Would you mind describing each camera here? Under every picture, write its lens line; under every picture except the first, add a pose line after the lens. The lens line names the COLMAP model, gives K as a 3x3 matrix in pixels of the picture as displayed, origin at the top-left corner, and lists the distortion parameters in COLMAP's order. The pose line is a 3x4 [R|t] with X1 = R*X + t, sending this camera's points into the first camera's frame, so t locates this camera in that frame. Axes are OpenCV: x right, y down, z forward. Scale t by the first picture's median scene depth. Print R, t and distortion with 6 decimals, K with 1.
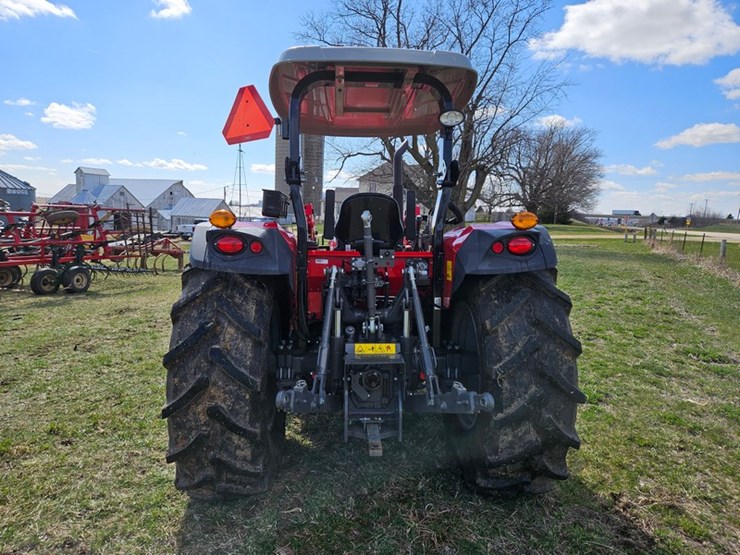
lens RADIAL K [[492.8, 0, 369.7], [0, 492.8, 262.0], [0, 0, 1]] dist [0.065036, -0.002564]
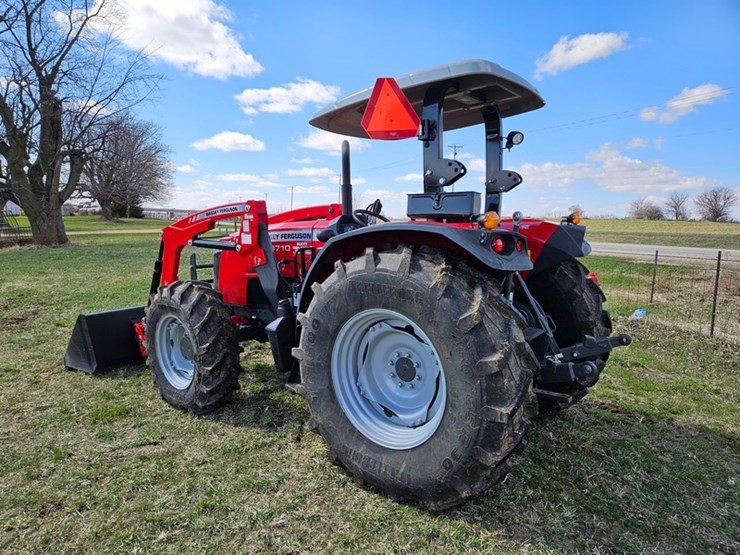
lens RADIAL K [[493.7, 0, 344.2], [0, 493.7, 276.4], [0, 0, 1]] dist [0.077981, -0.059542]
pose [[0.679199, -0.098448, 0.727322, -1.104520], [0.068402, 0.995141, 0.070822, -0.057693], [-0.730760, 0.001648, 0.682633, 0.451001]]
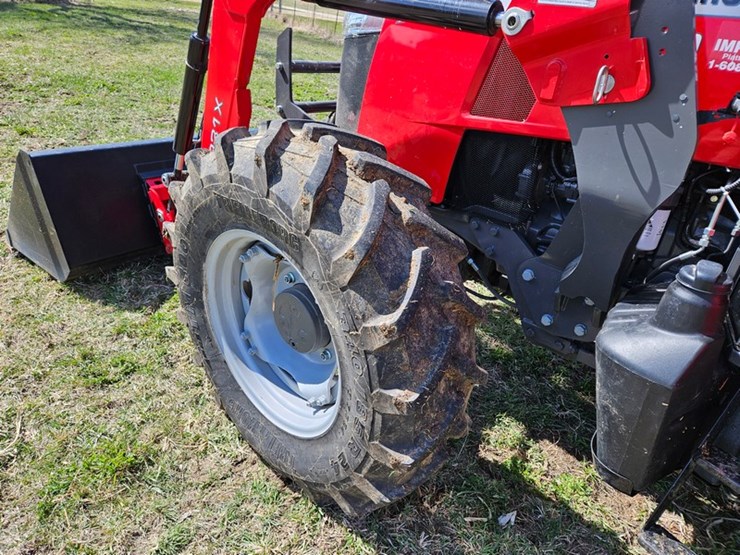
lens RADIAL K [[487.3, 0, 358.2], [0, 487.3, 277.3], [0, 0, 1]] dist [0.091437, -0.075562]
pose [[0.701714, -0.282458, 0.654075, -0.634339], [-0.041113, 0.900471, 0.432969, -0.042298], [-0.711271, -0.330711, 0.620261, 1.473547]]
